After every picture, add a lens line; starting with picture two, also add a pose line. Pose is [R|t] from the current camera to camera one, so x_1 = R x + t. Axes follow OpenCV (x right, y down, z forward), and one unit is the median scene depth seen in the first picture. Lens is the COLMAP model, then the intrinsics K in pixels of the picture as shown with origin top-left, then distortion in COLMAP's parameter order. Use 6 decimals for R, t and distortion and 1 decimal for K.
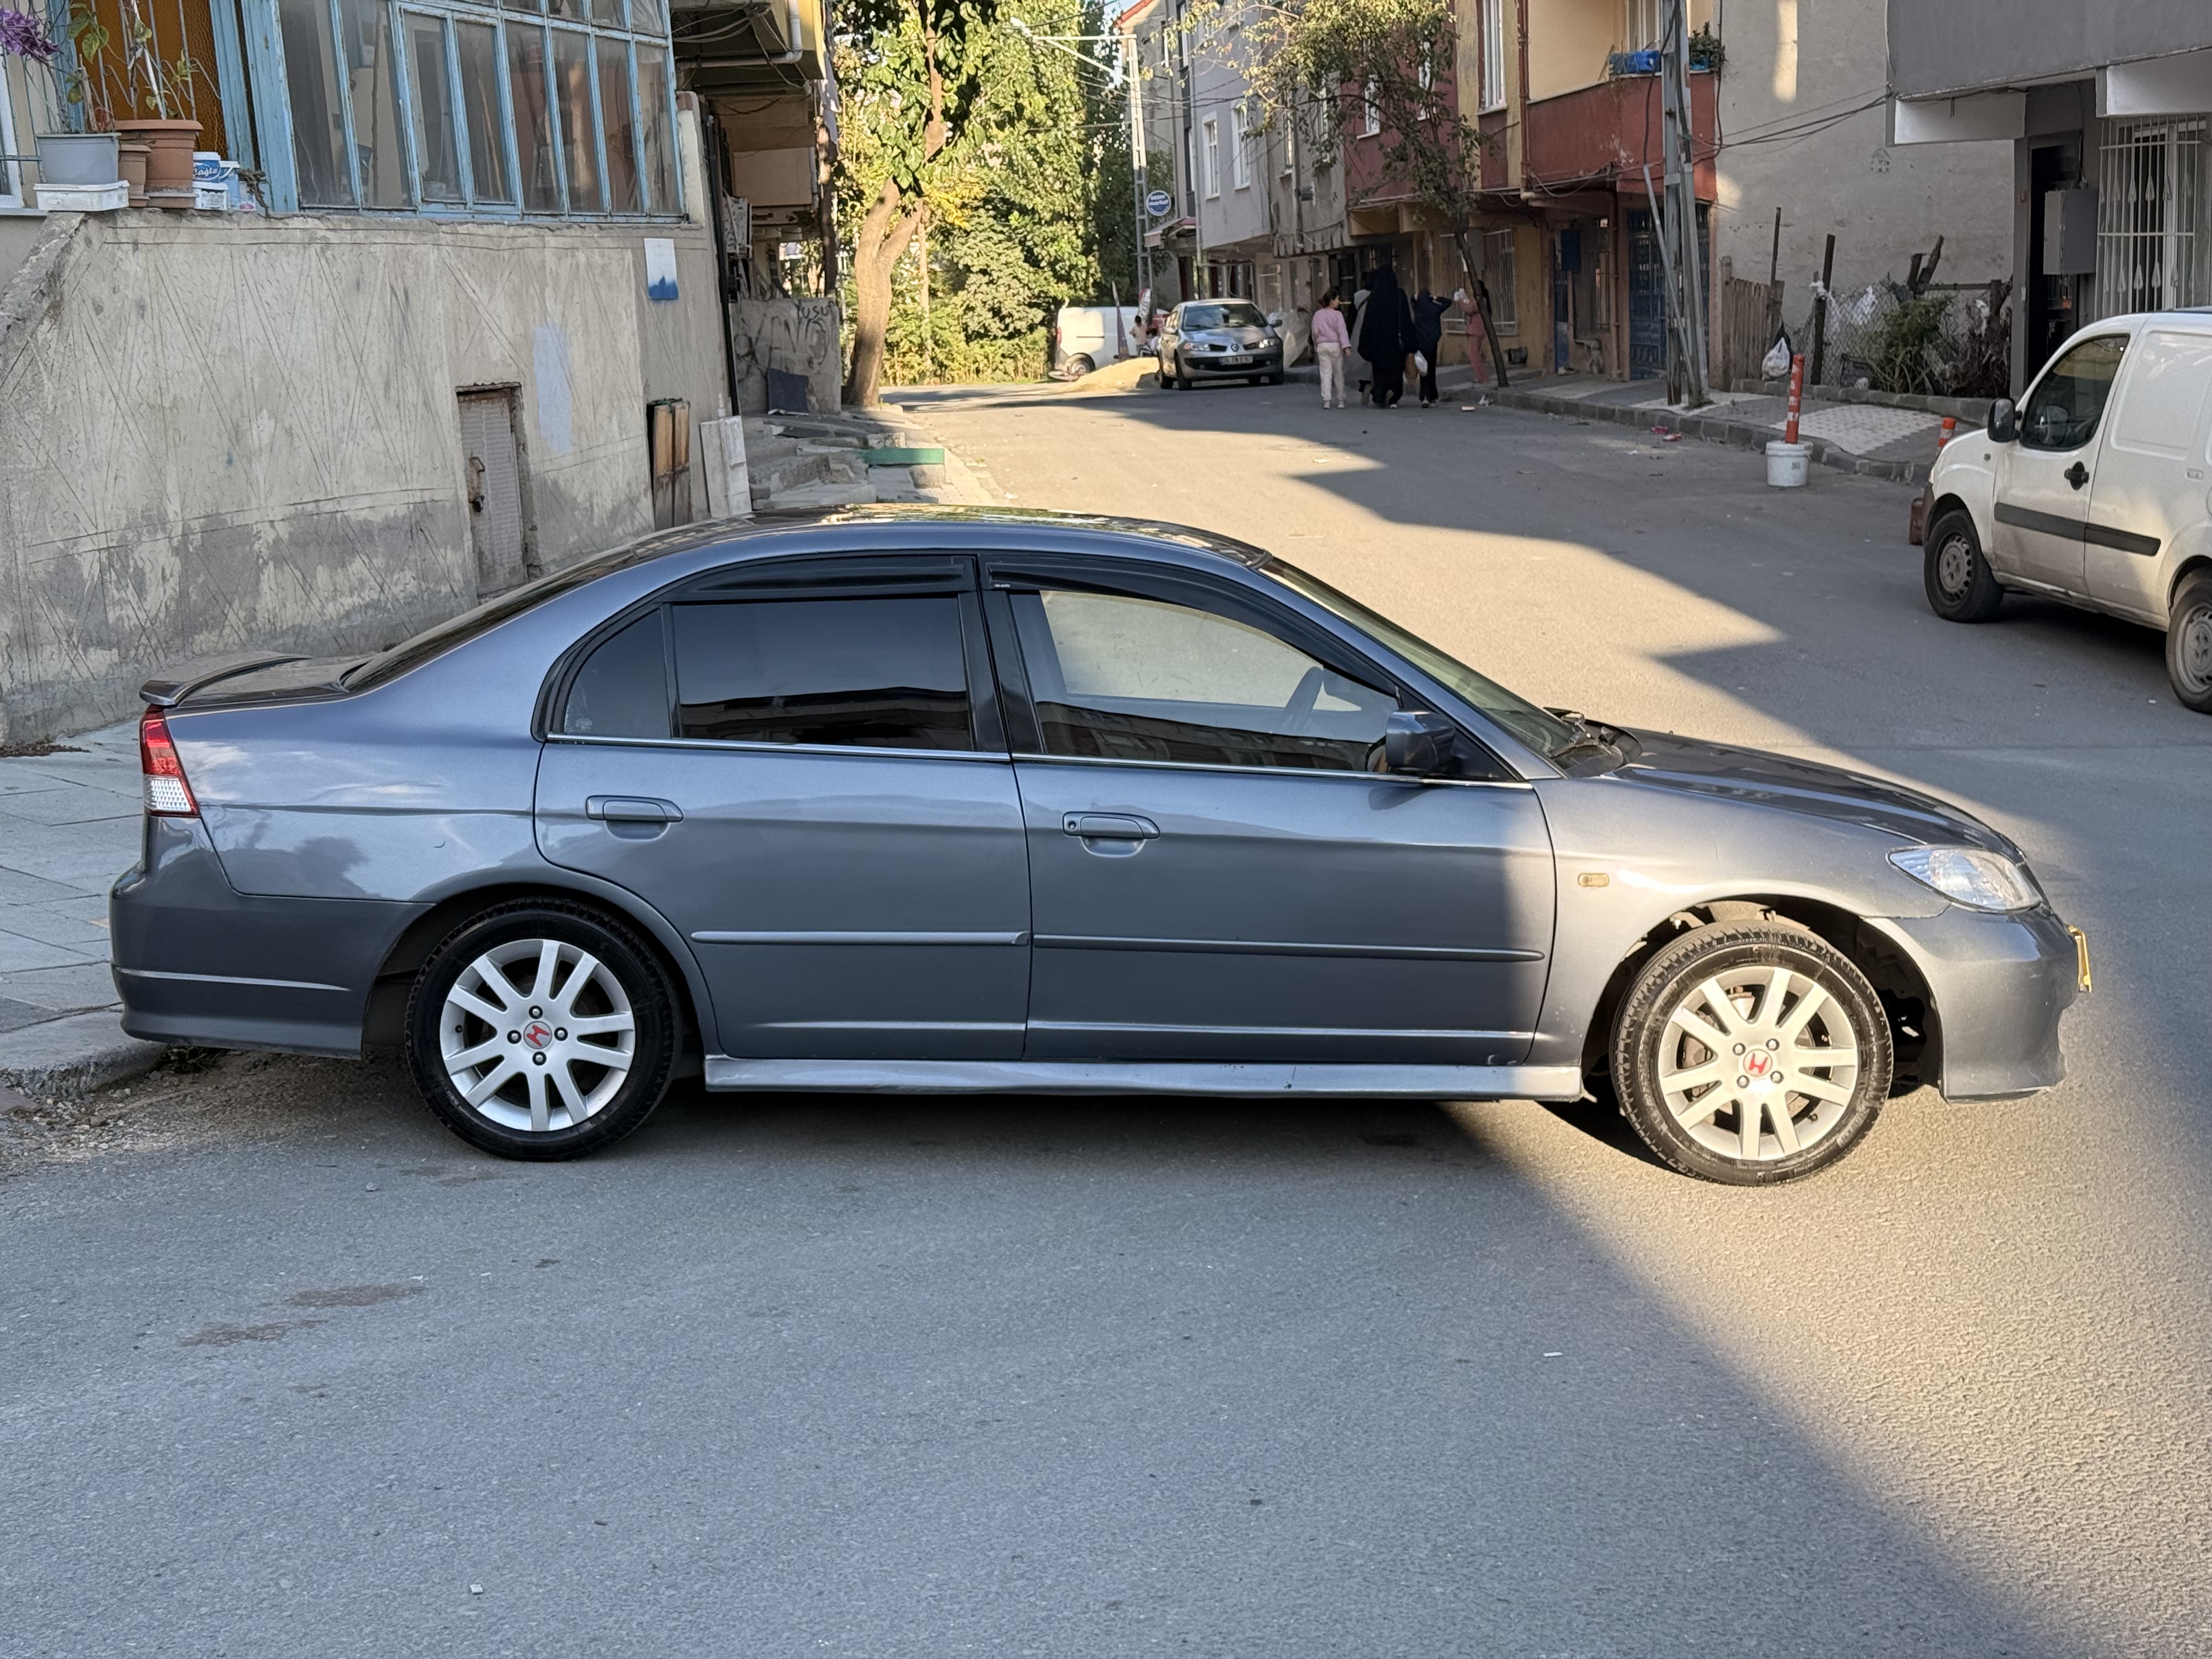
lens RADIAL K [[3092.8, 0, 1105.9], [0, 3092.8, 829.4], [0, 0, 1]] dist [0.001003, 0.000000]
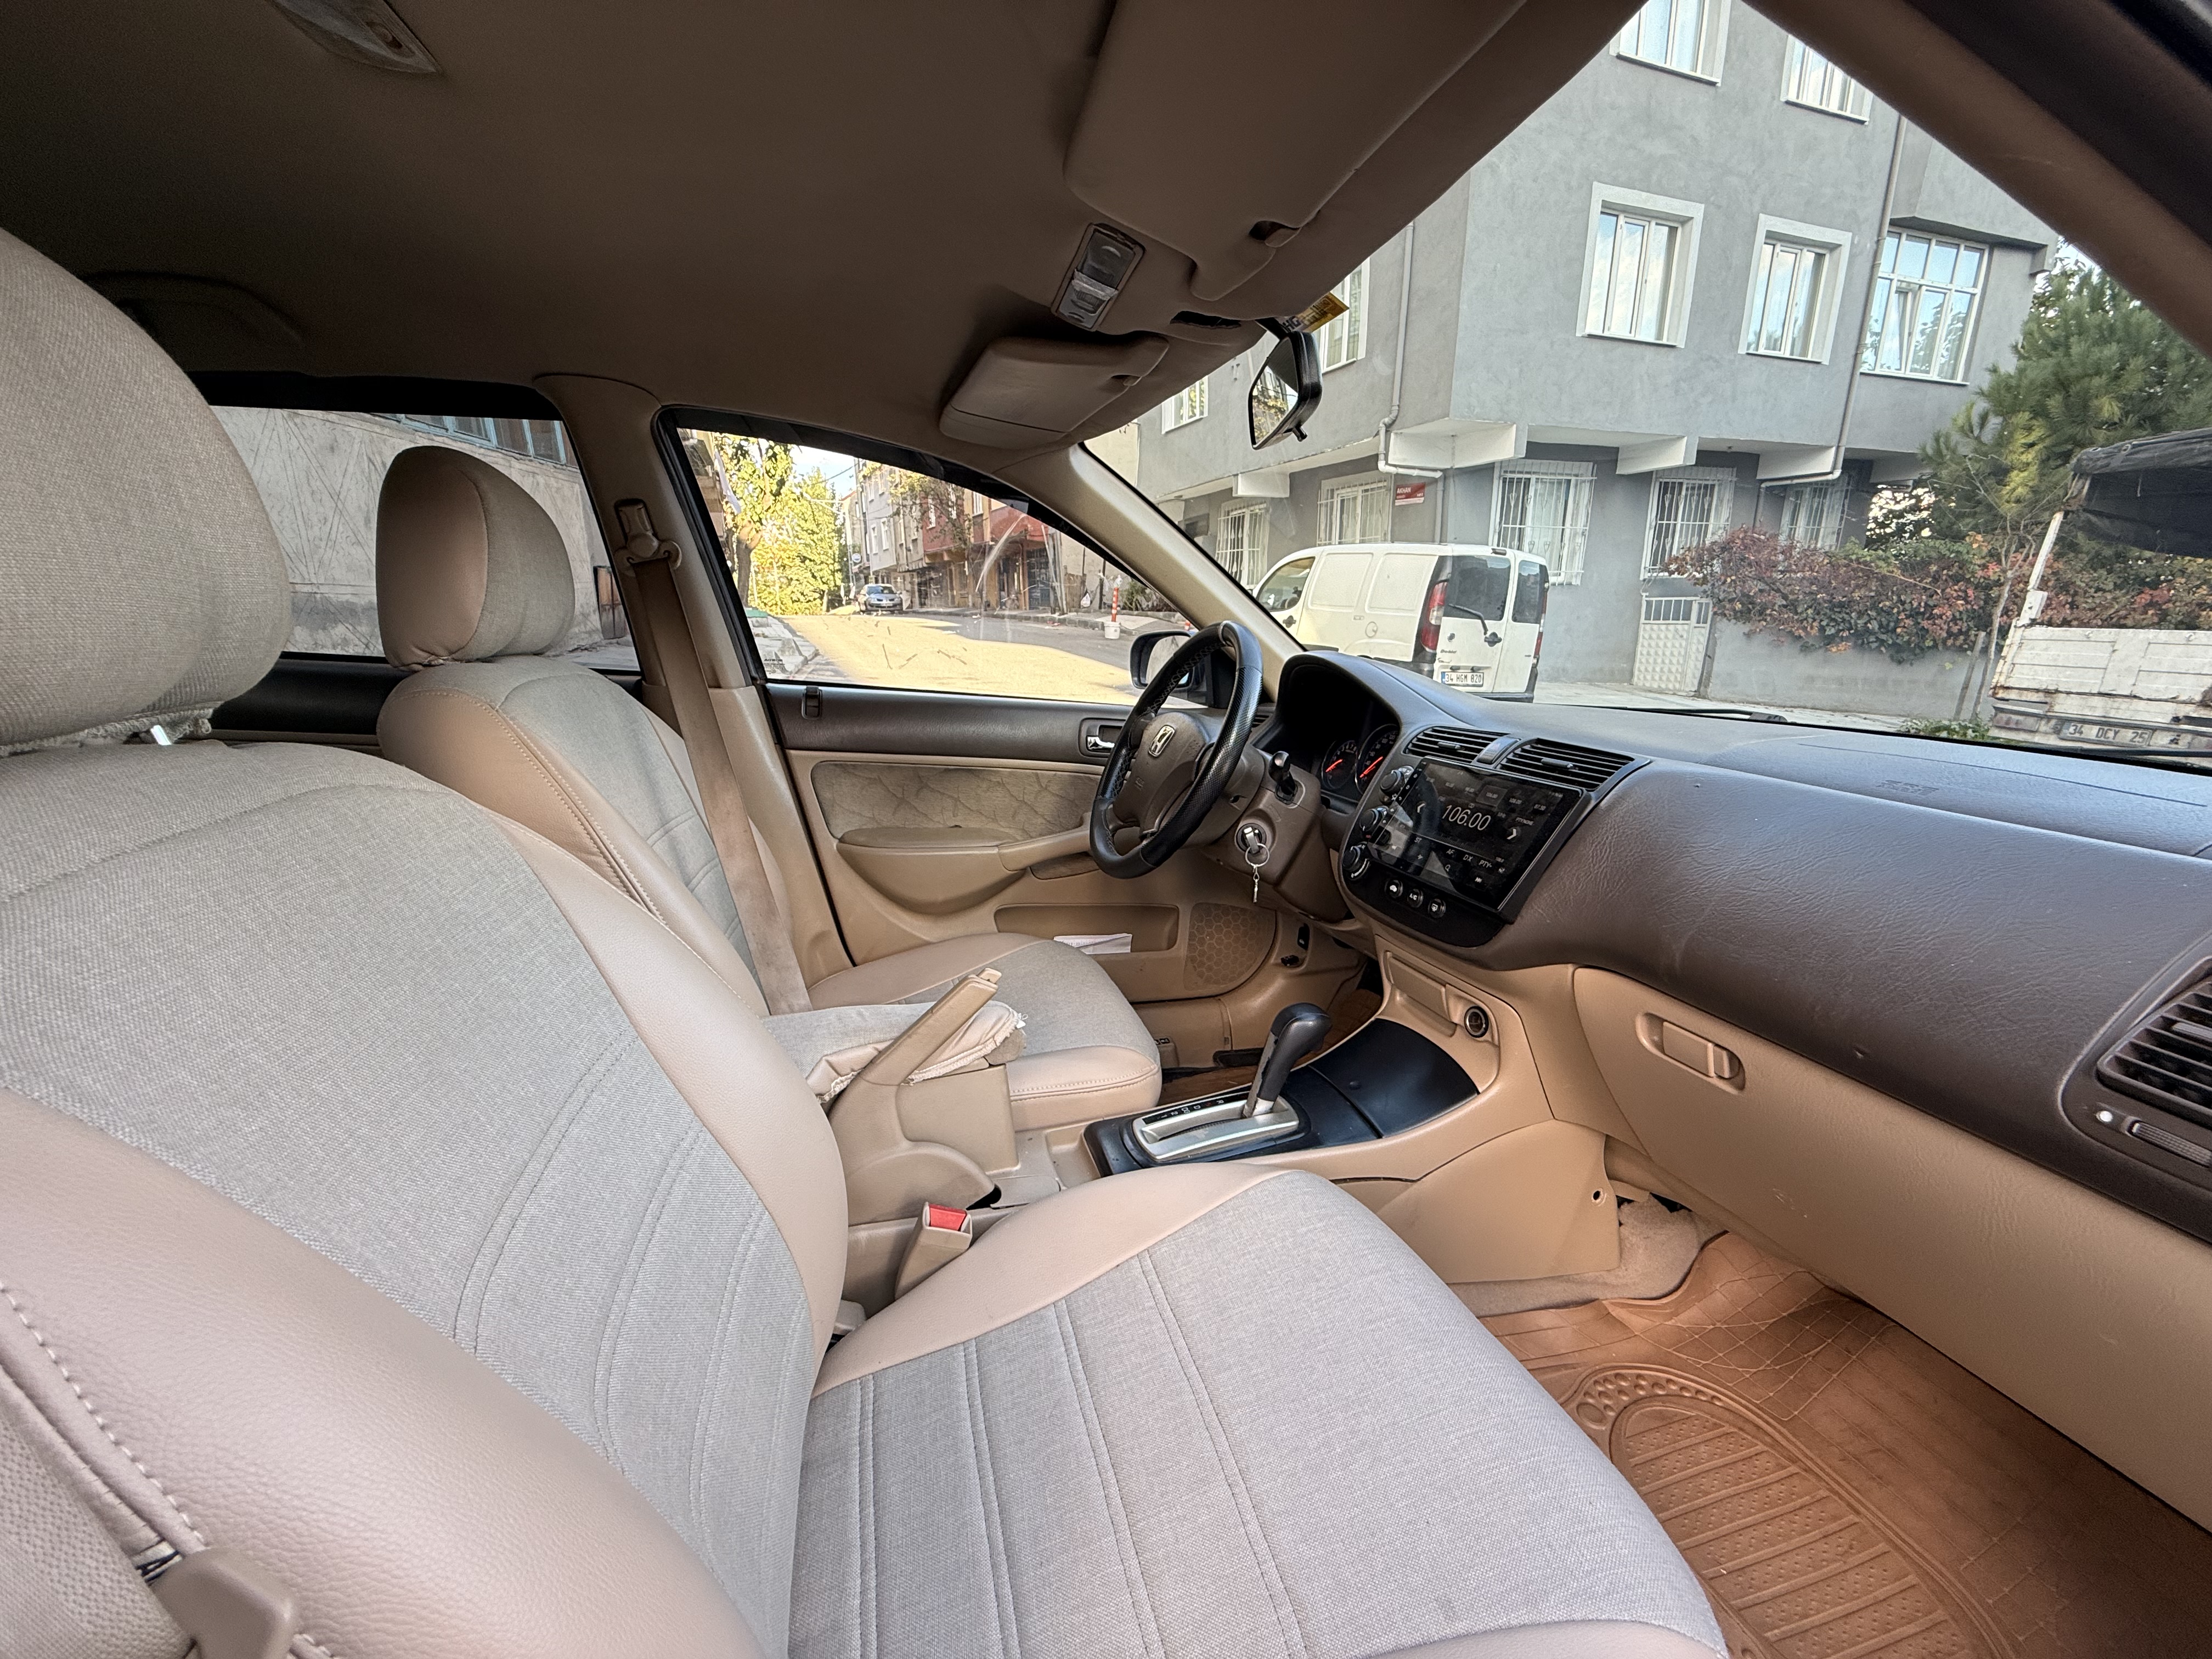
lens RADIAL K [[887.0, 0, 1113.5], [0, 887.0, 834.3], [0, 0, 1]] dist [0.002176, -0.000276]
pose [[0.957654, -0.033786, 0.285932, 0.000402], [0.009728, 0.996321, 0.085145, -0.007034], [-0.287757, -0.078757, 0.954460, 0.189760]]
